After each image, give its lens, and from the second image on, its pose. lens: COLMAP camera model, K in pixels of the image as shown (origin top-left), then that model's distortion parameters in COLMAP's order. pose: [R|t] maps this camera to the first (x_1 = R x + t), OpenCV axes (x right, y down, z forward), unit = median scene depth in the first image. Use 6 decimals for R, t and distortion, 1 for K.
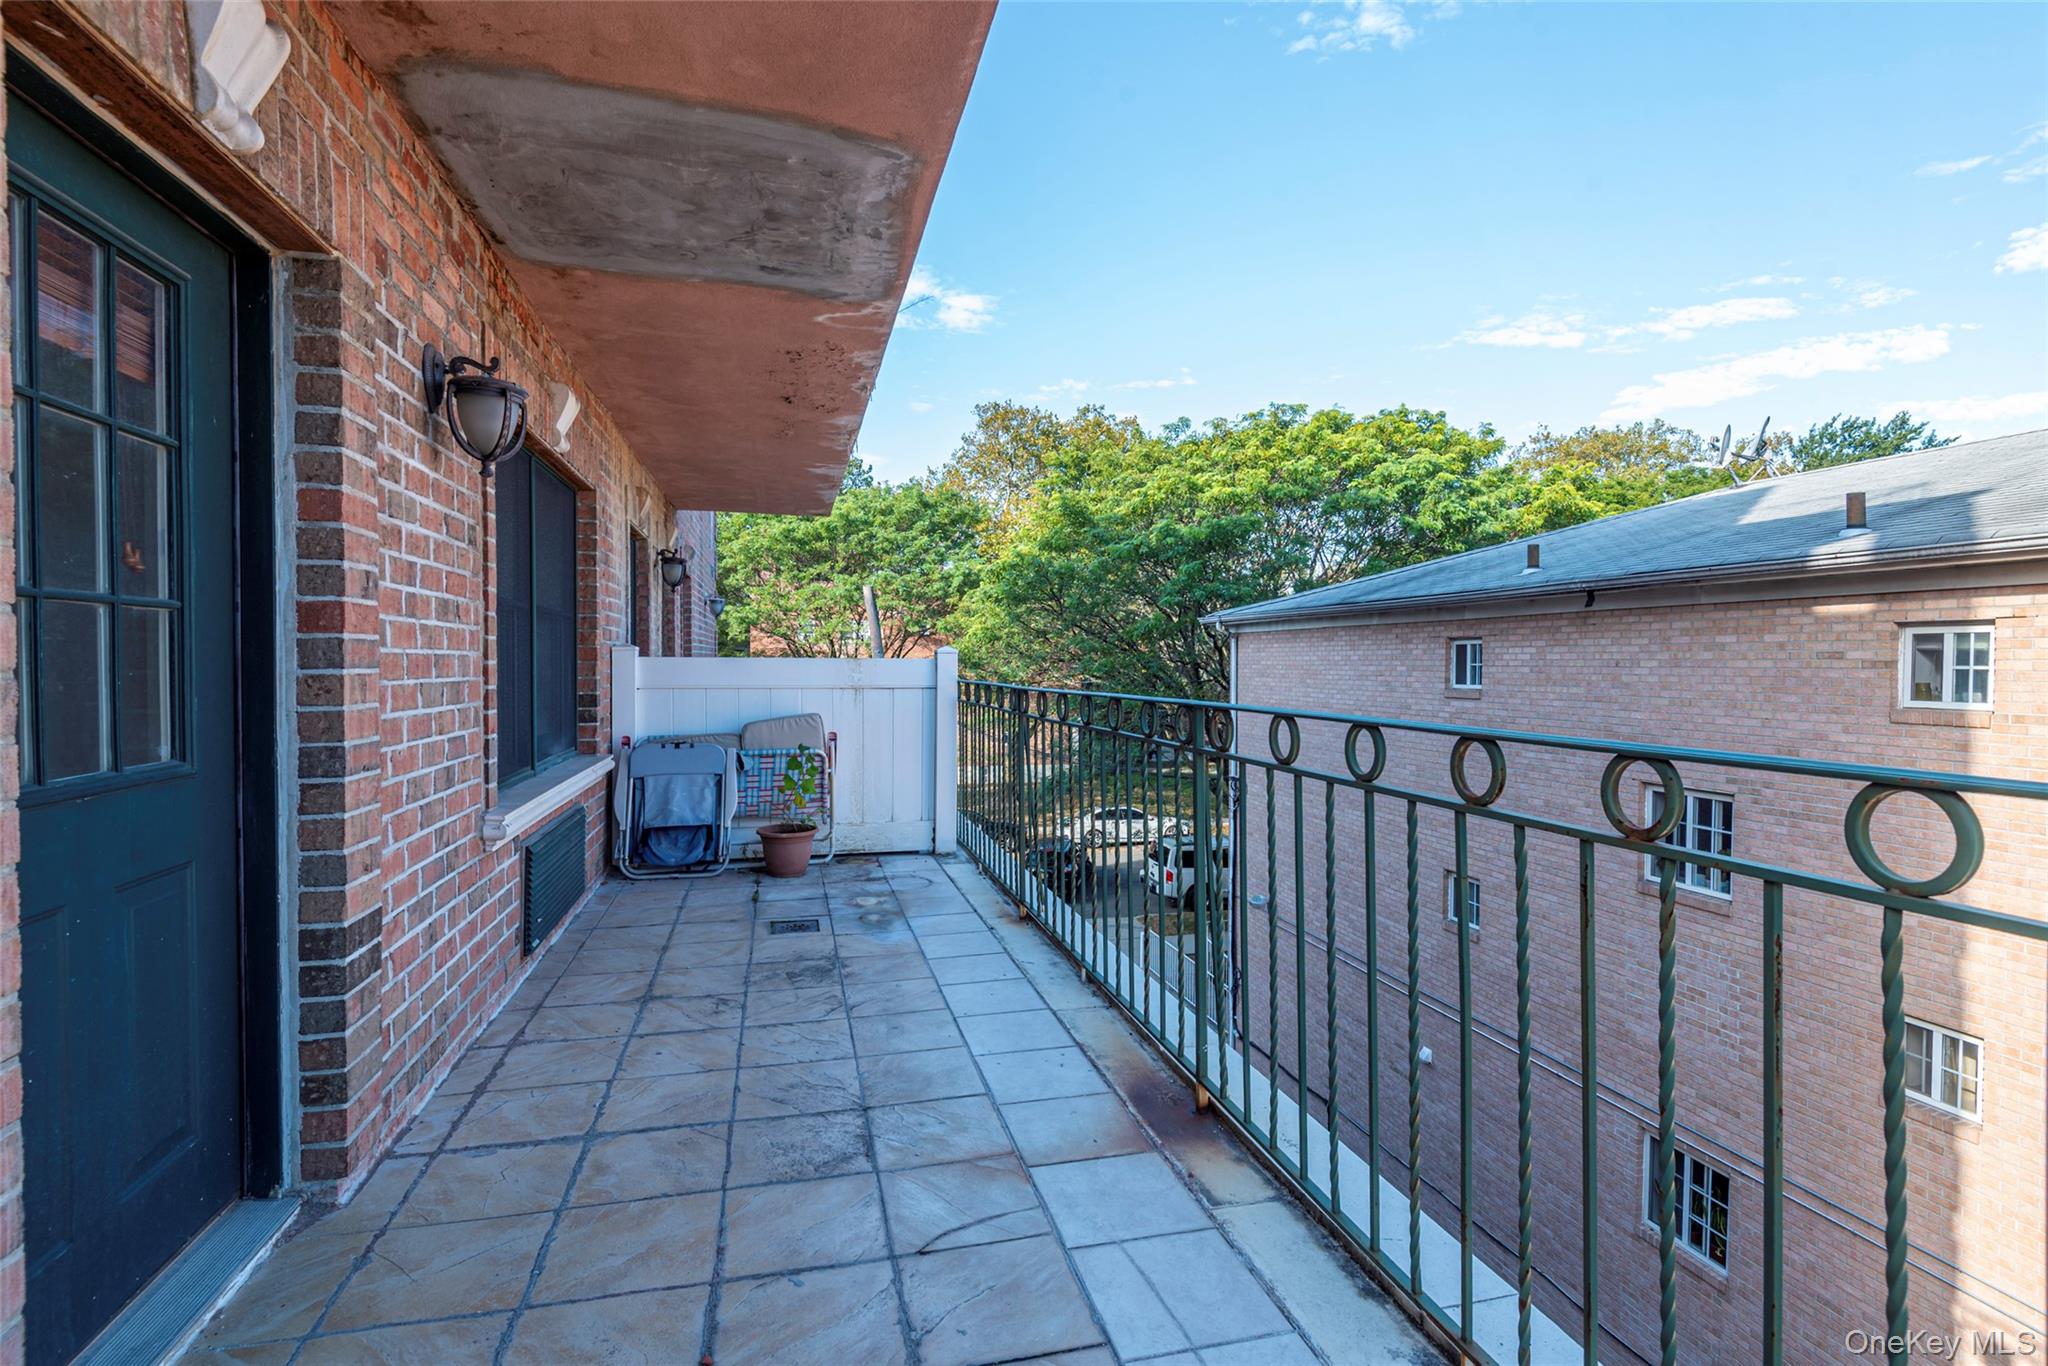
lens RADIAL K [[979.9, 0, 1019.9], [0, 979.9, 676.9], [0, 0, 1]] dist [0.038065, -0.017006]
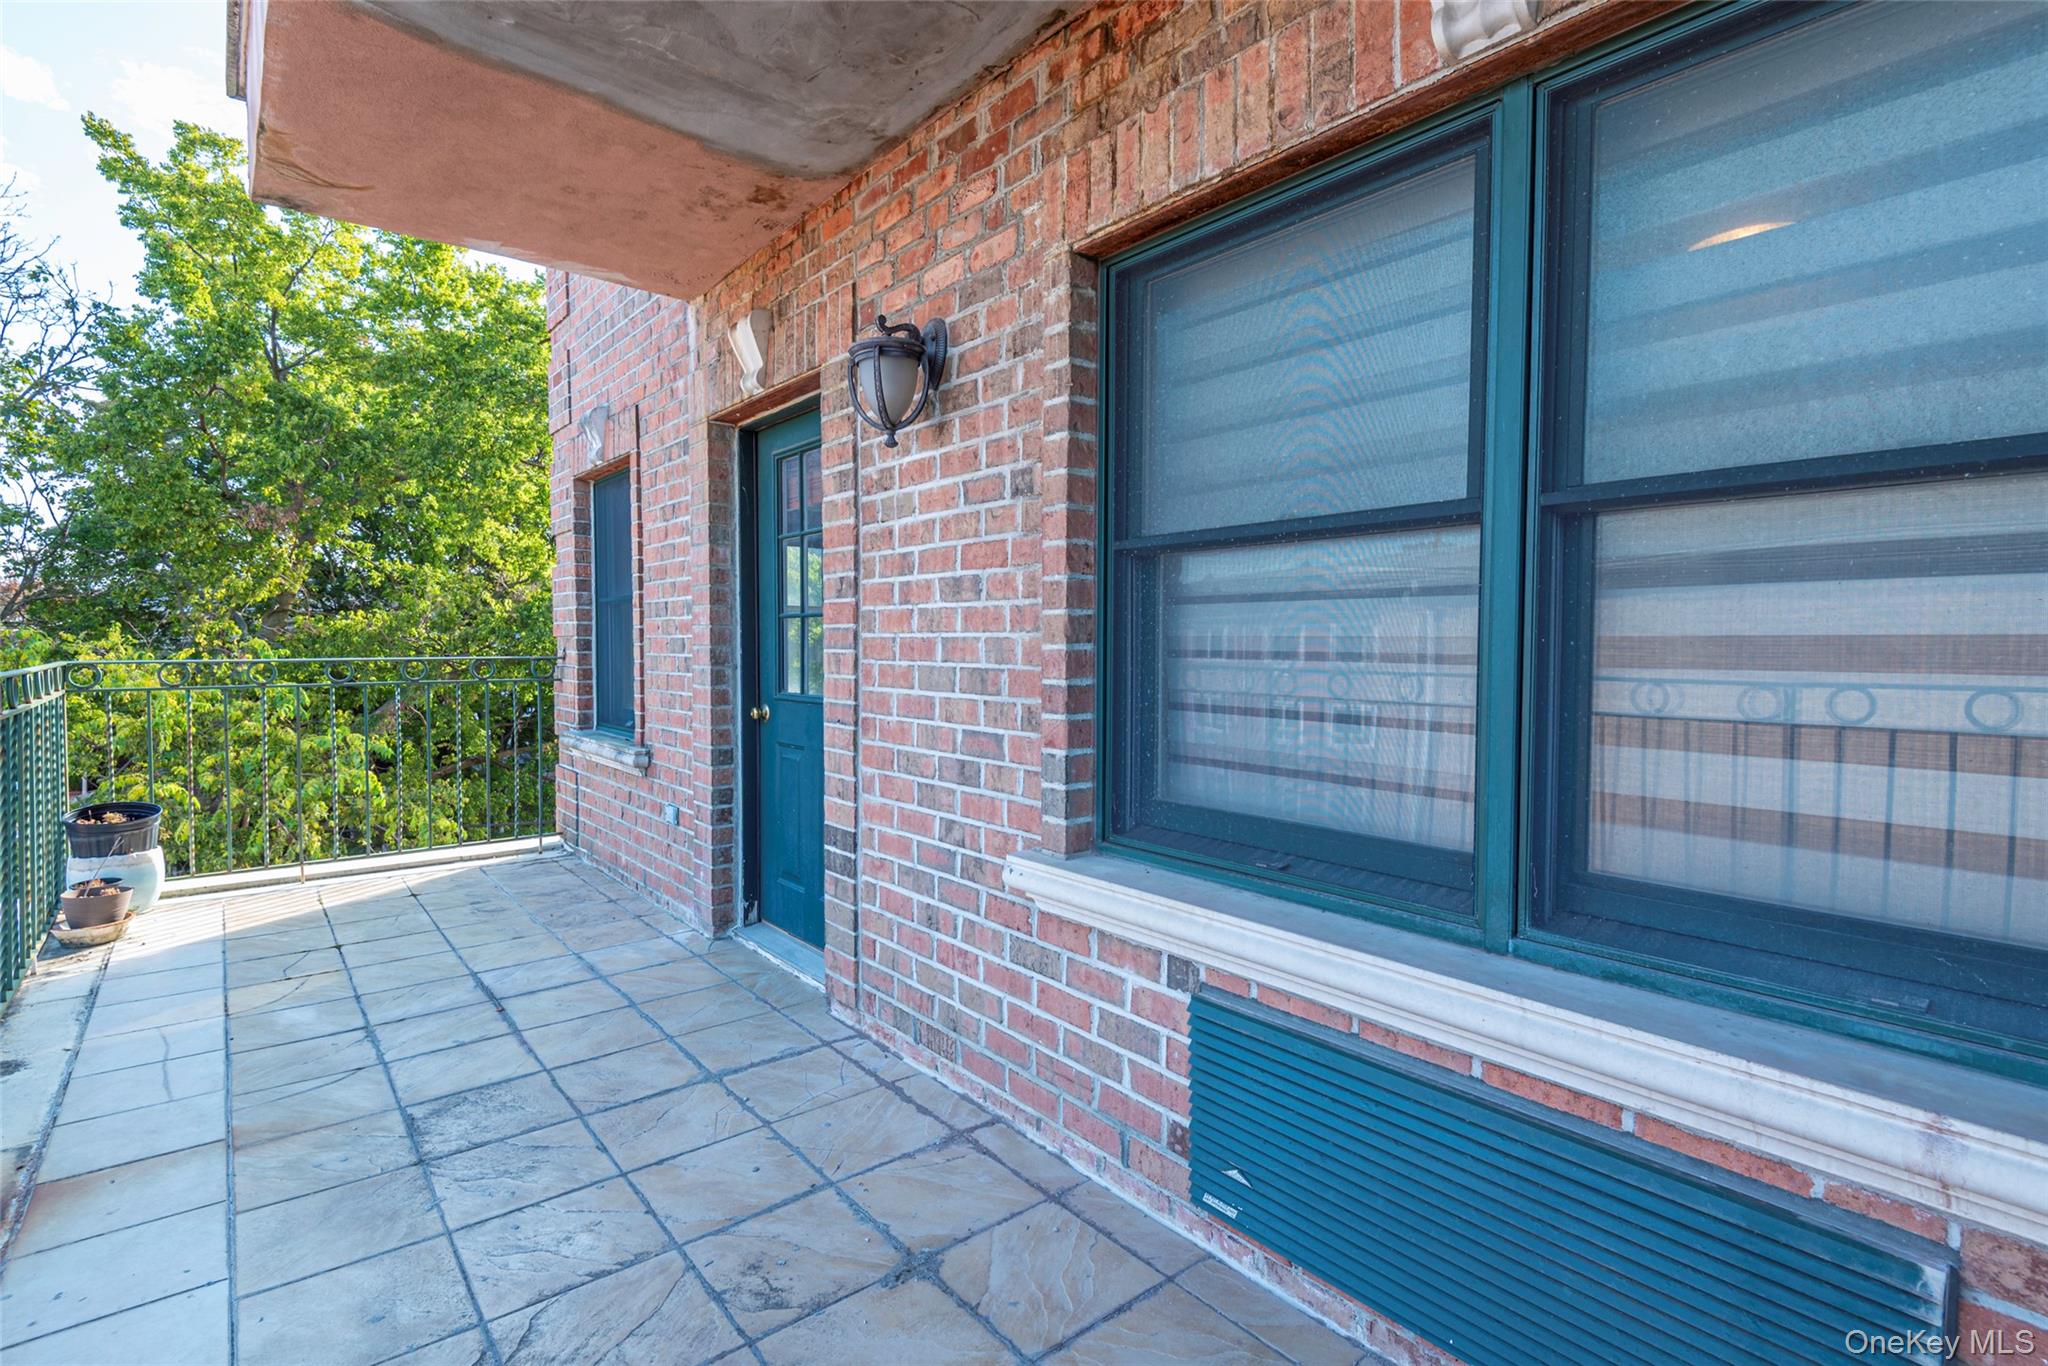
lens RADIAL K [[972.5, 0, 1024.2], [0, 972.5, 677.6], [0, 0, 1]] dist [0.047067, -0.035723]
pose [[-0.902604, 0.009501, -0.430366, -0.249150], [-0.012611, 0.998744, 0.048497, -0.030288], [0.430286, 0.049201, -0.901351, 1.865880]]
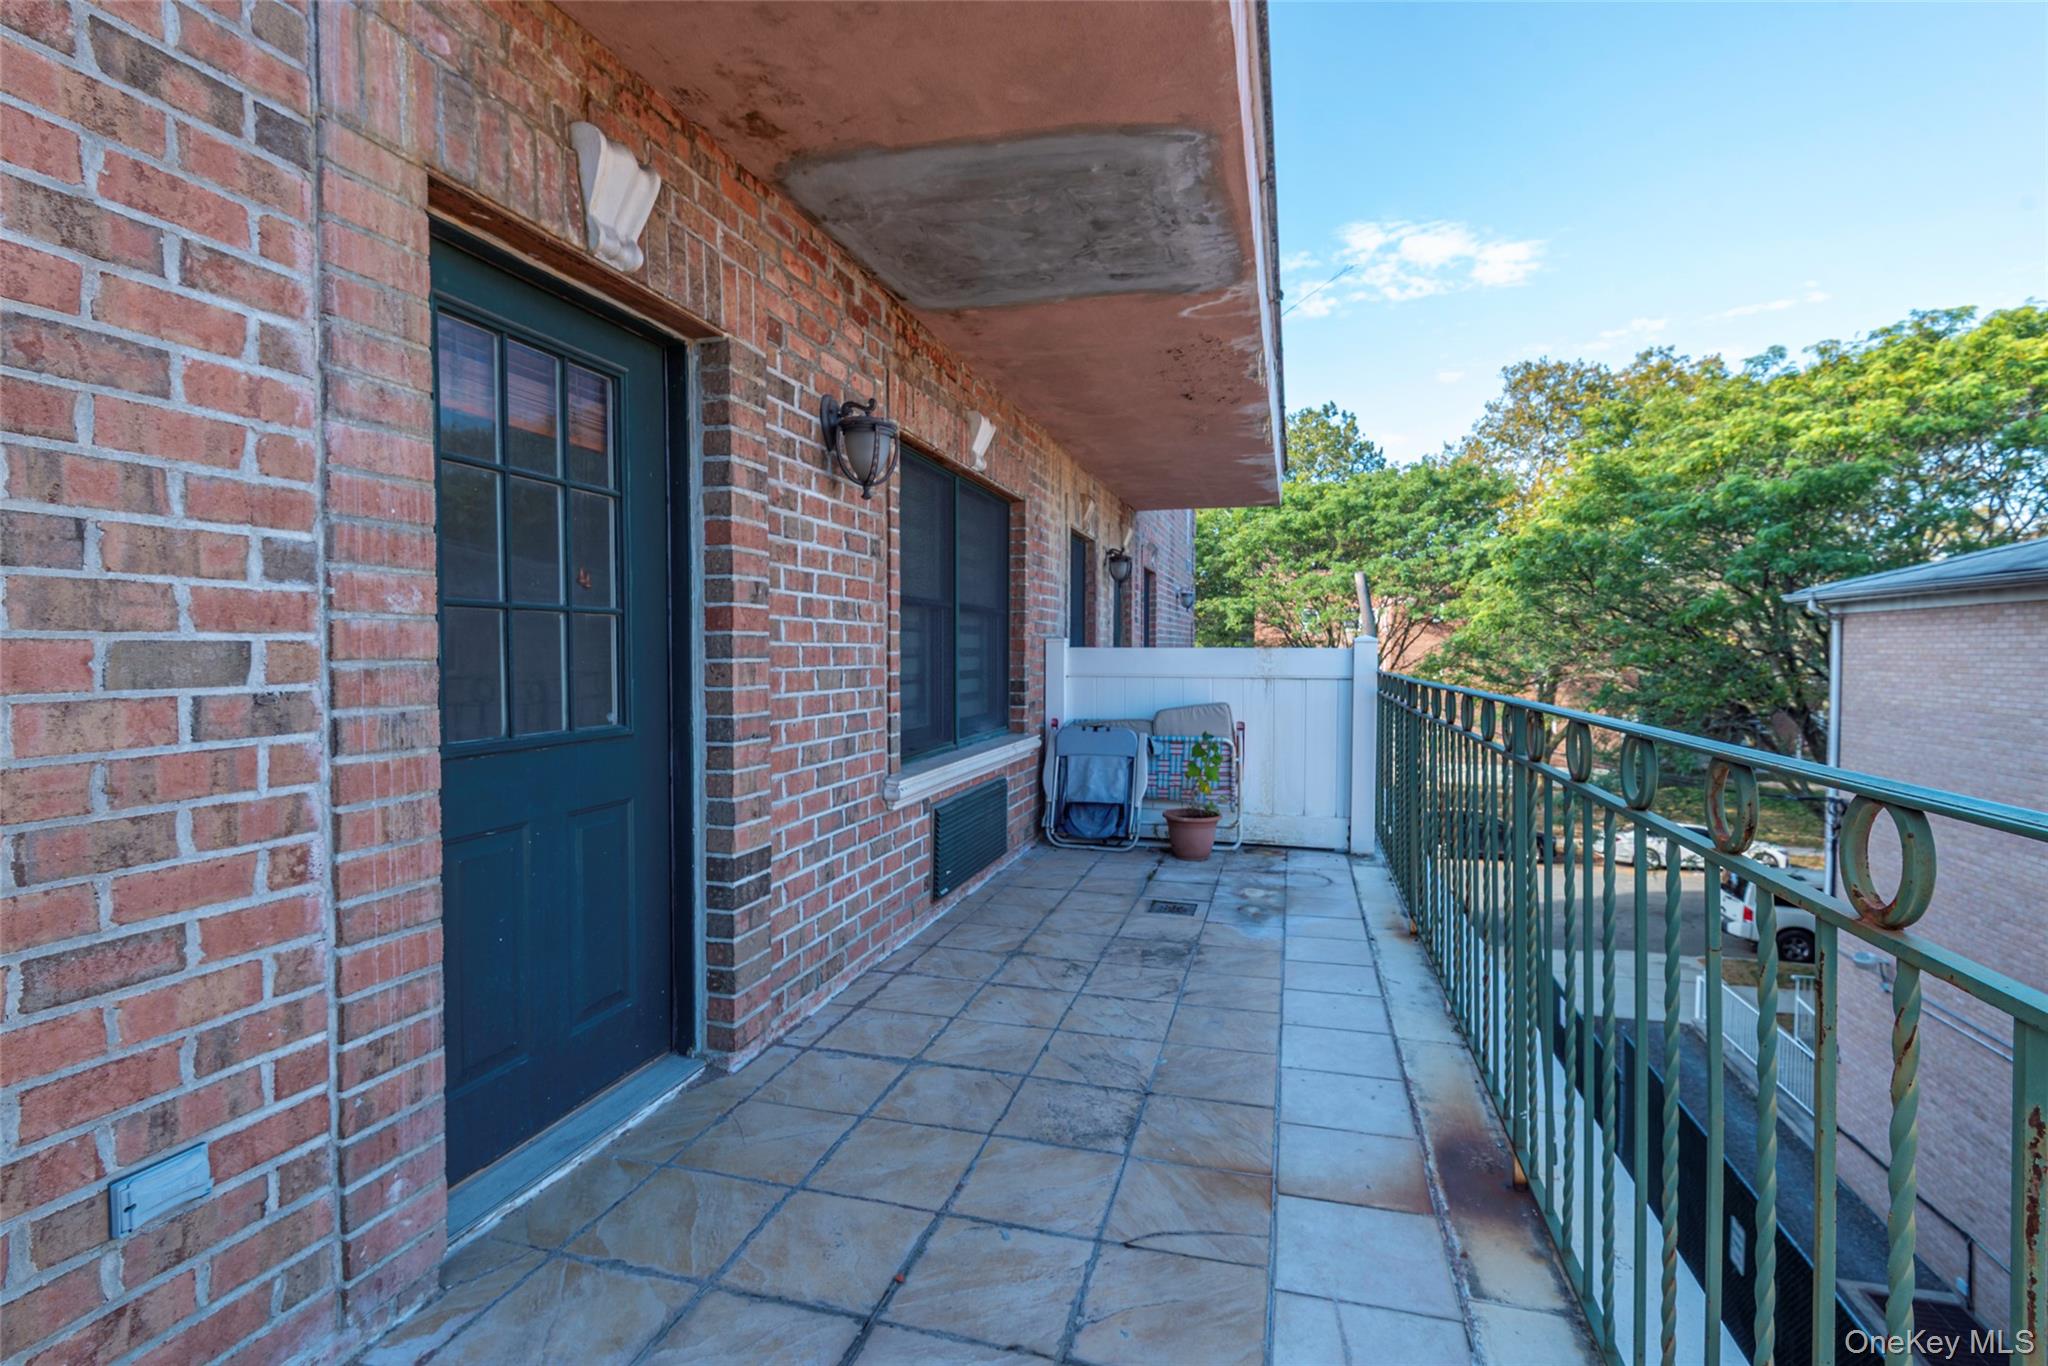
lens RADIAL K [[956.8, 0, 1032.6], [0, 956.8, 676.7], [0, 0, 1]] dist [0.069831, -0.055218]
pose [[0.875137, 0.012023, -0.483726, 0.203774], [-0.006704, 0.999897, 0.012724, -0.002233], [0.483829, -0.007892, 0.875127, 0.071447]]
